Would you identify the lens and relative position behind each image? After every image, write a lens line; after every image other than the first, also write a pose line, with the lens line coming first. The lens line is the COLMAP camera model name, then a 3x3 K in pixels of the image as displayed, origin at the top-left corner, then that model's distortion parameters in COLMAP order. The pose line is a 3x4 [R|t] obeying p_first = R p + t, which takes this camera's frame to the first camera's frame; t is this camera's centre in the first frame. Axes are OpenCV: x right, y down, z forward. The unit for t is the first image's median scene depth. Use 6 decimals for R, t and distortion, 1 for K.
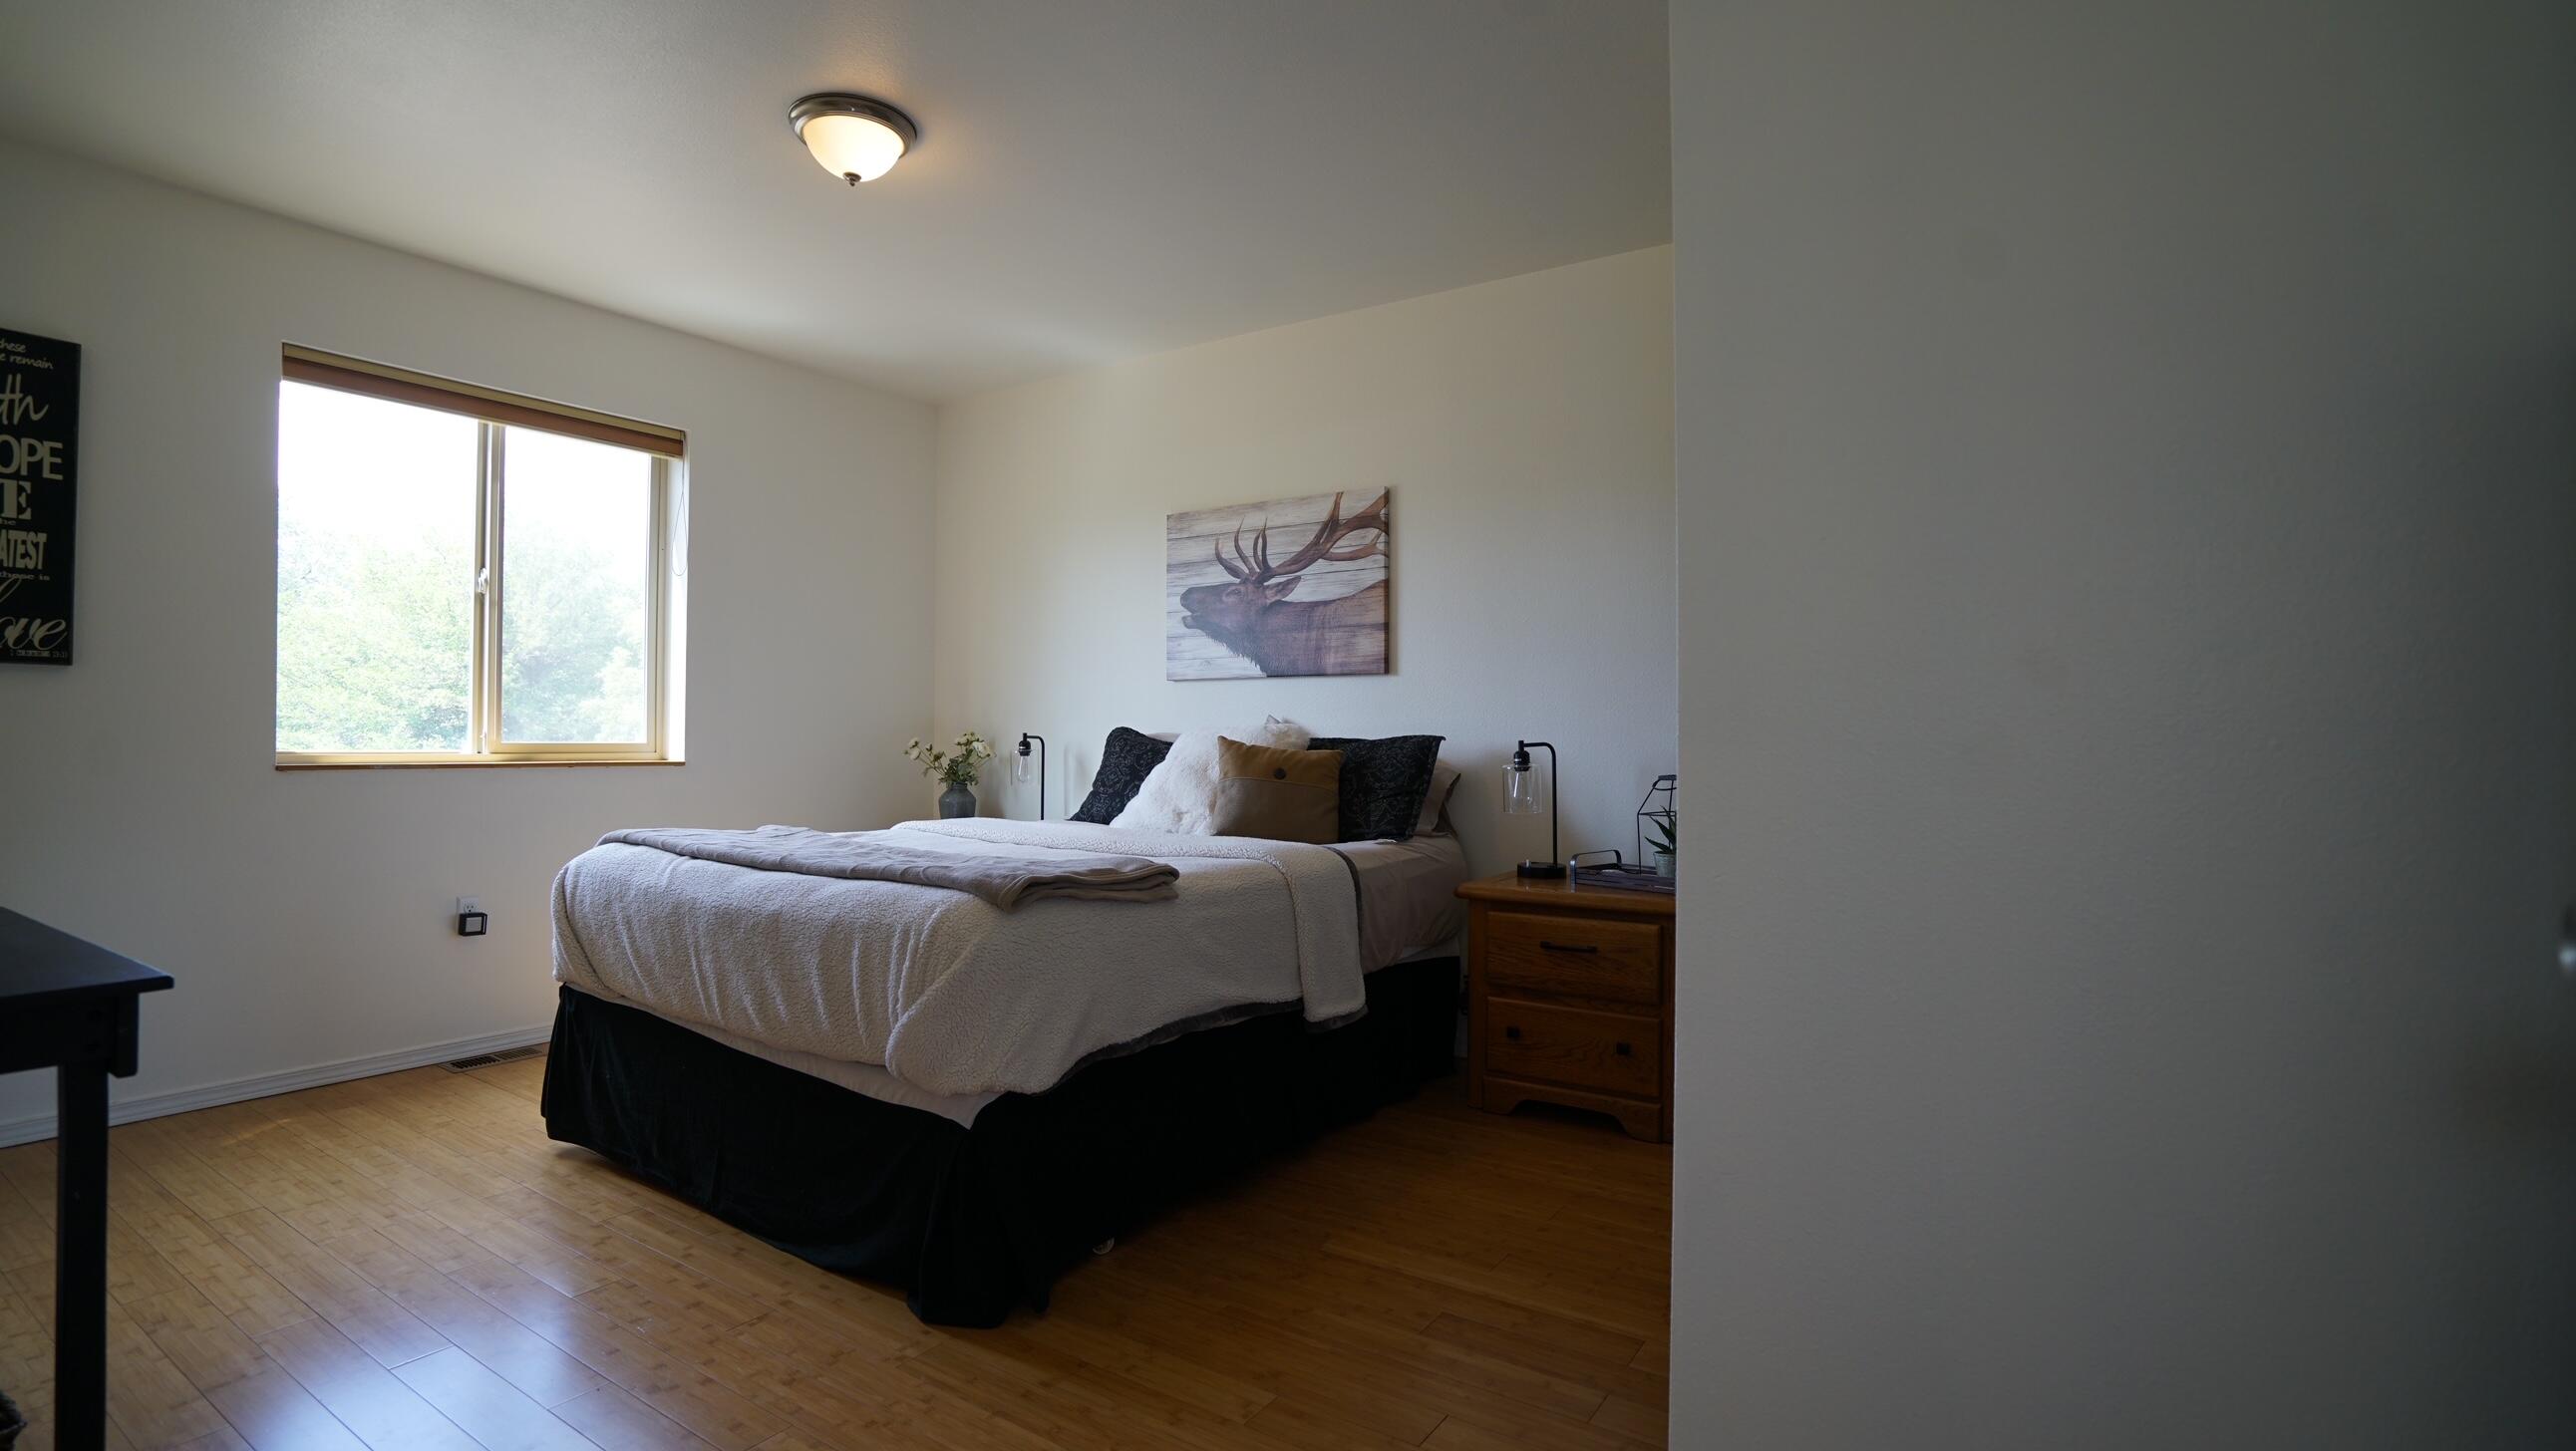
lens RADIAL K [[1186.4, 0, 1288.0], [0, 1186.4, 725.5], [0, 0, 1]] dist [-0.060024, 0.026685]
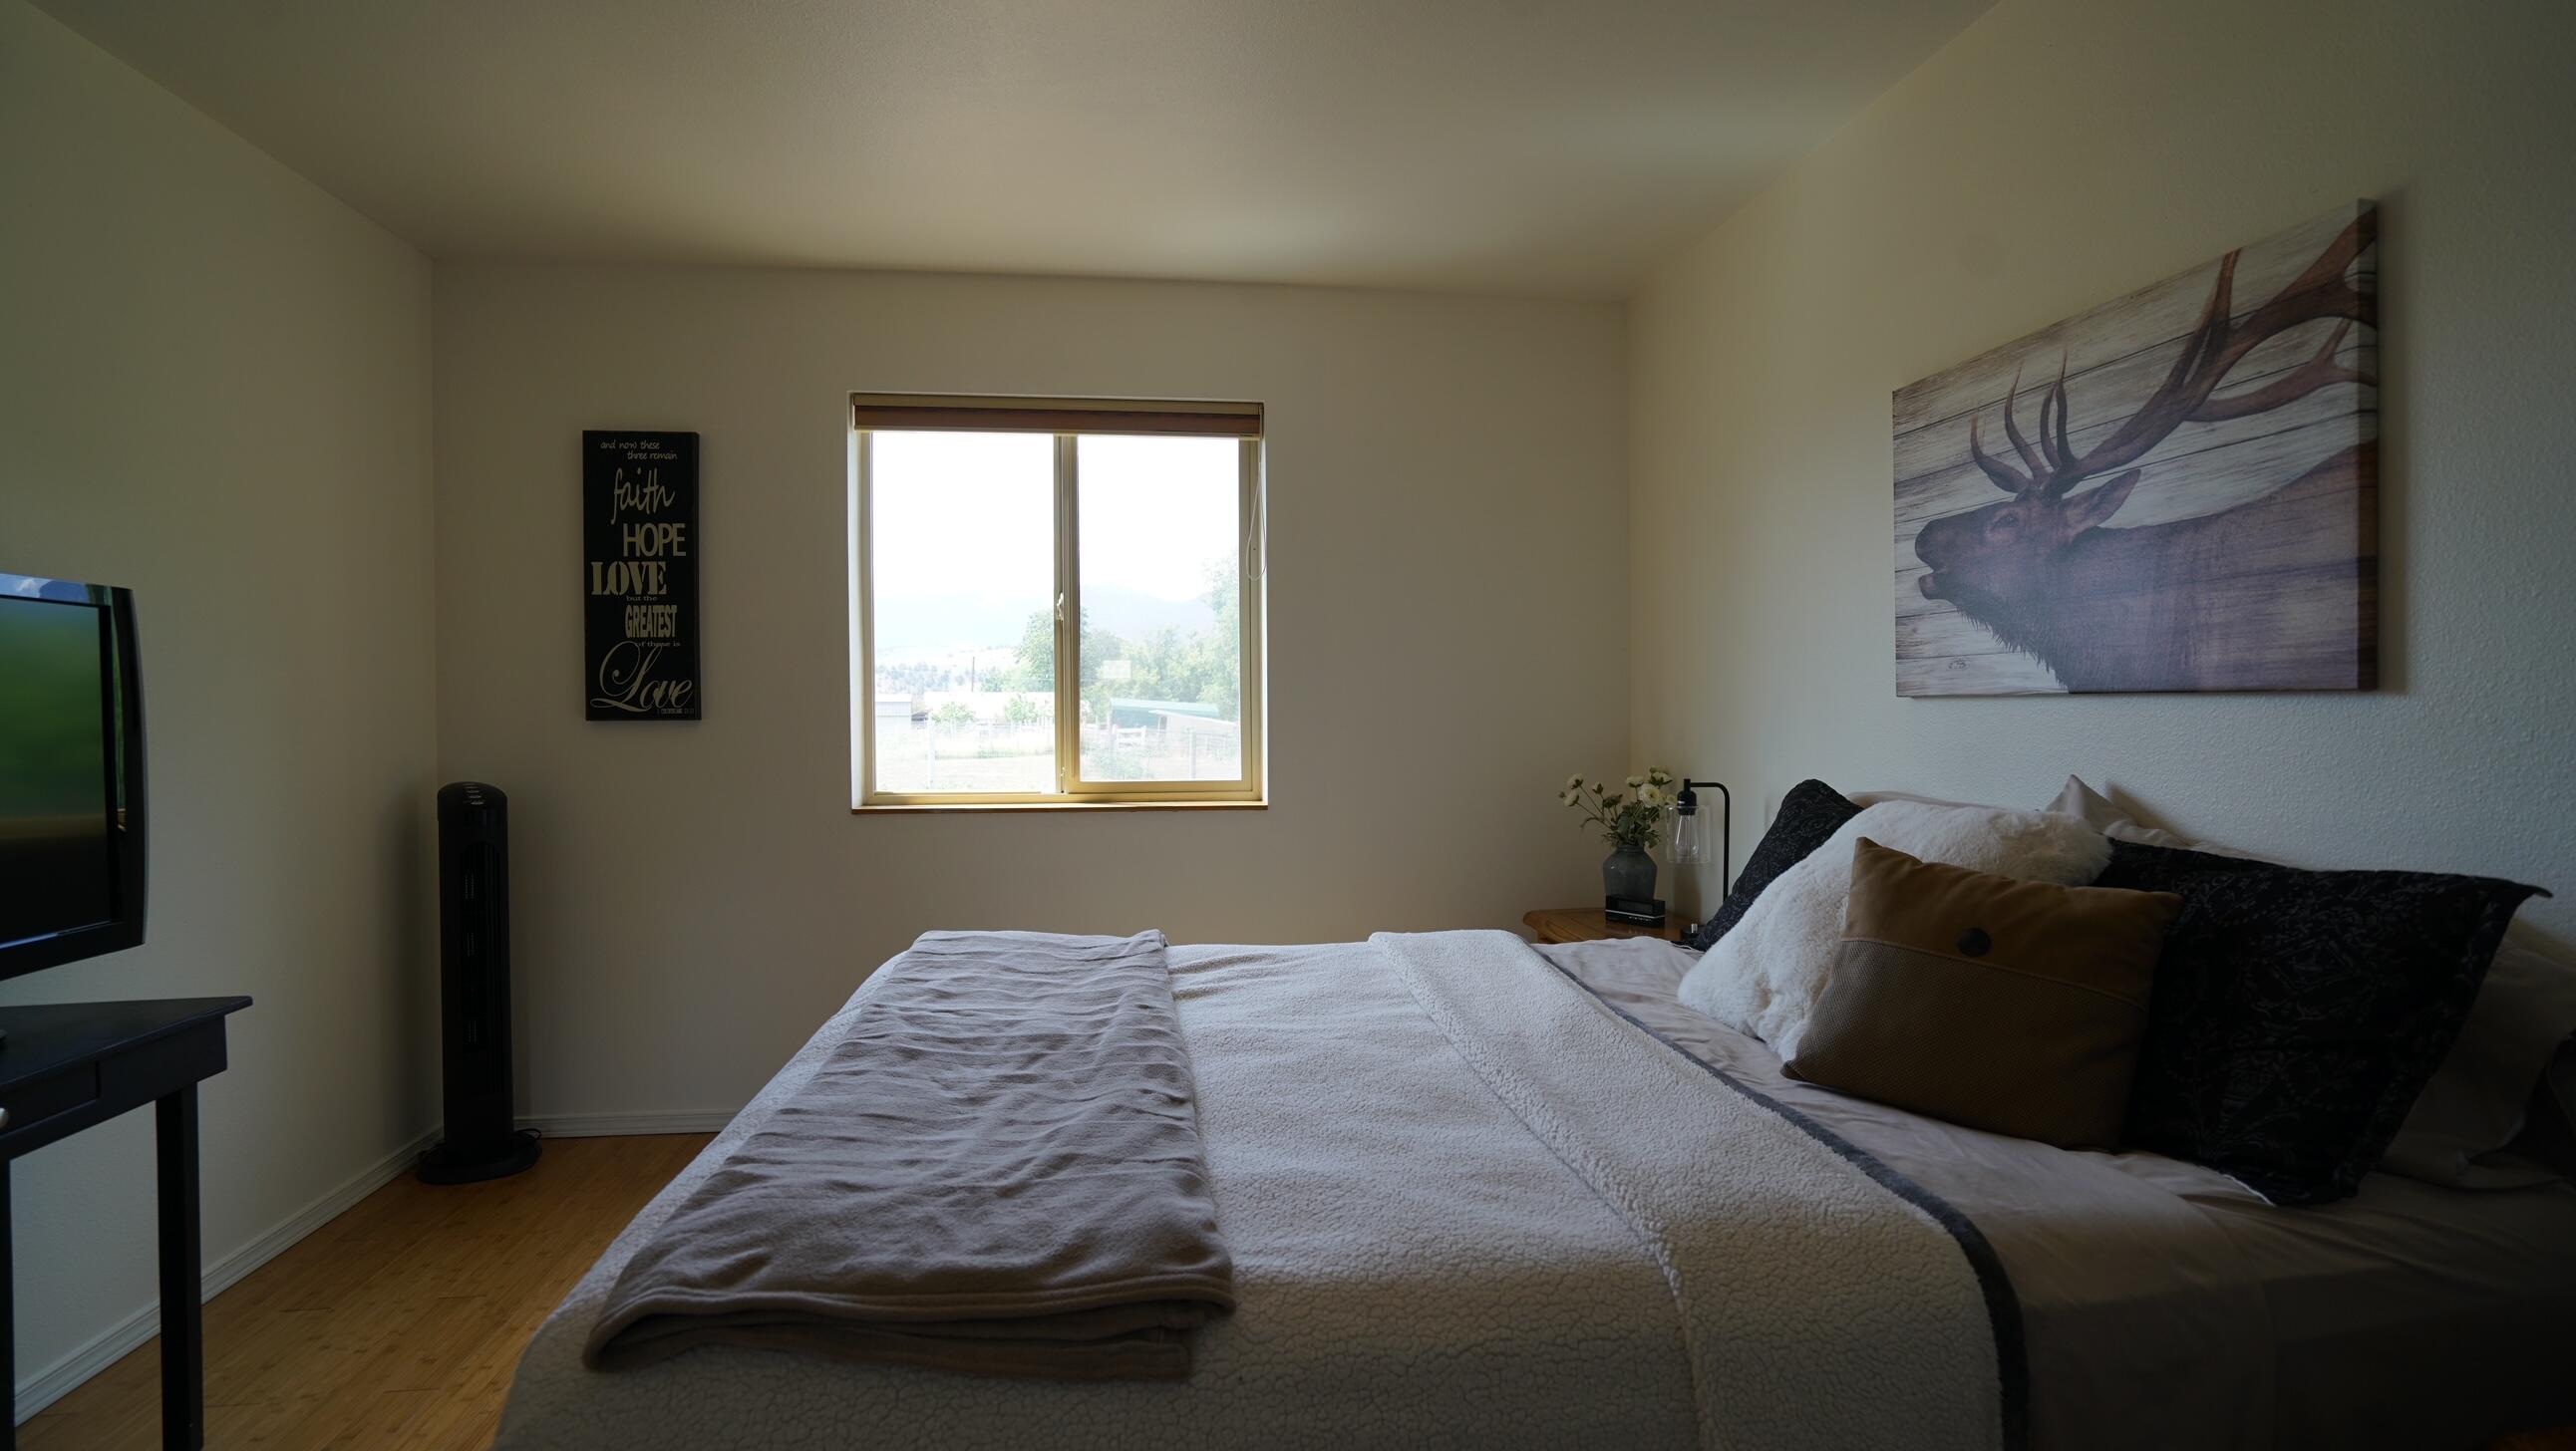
lens RADIAL K [[1186.4, 0, 1288.0], [0, 1186.4, 725.5], [0, 0, 1]] dist [-0.060024, 0.026685]
pose [[0.659098, 0.006186, -0.752031, 0.128730], [0.014762, 0.999667, 0.021160, -0.044221], [0.751912, -0.025048, 0.658788, 0.478272]]
